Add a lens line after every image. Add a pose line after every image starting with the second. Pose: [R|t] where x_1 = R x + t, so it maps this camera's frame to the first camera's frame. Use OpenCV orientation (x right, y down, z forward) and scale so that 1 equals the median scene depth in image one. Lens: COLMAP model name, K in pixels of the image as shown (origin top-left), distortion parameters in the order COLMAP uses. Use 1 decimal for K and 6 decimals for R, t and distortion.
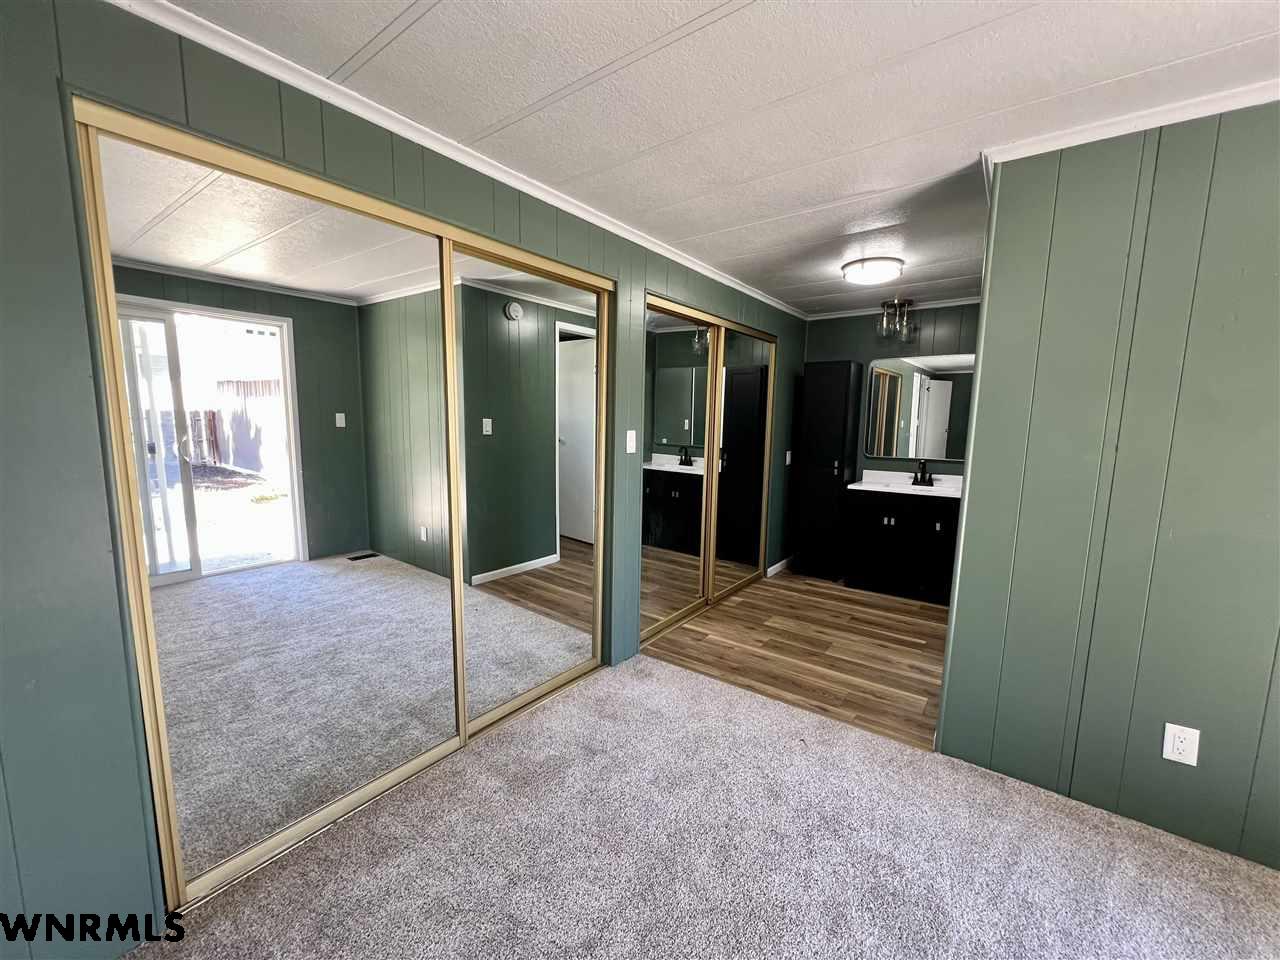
lens RADIAL K [[513.9, 0, 642.7], [0, 513.9, 483.0], [0, 0, 1]] dist [-0.003171, 0.000655]
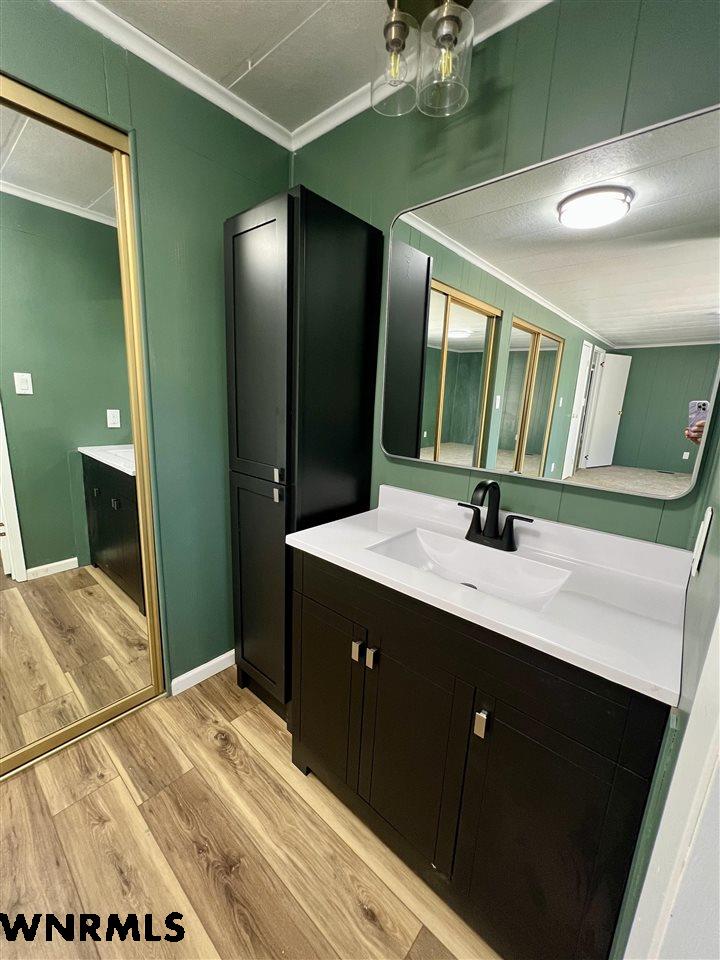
lens RADIAL K [[387.7, 0, 360.0], [0, 387.7, 480.0], [0, 0, 1]] dist [-0.002899, -0.000493]
pose [[0.996716, 0.043474, -0.068312, 0.461834], [-0.037924, 0.996030, 0.080537, -0.059841], [0.071542, -0.077682, 0.994408, 0.704874]]
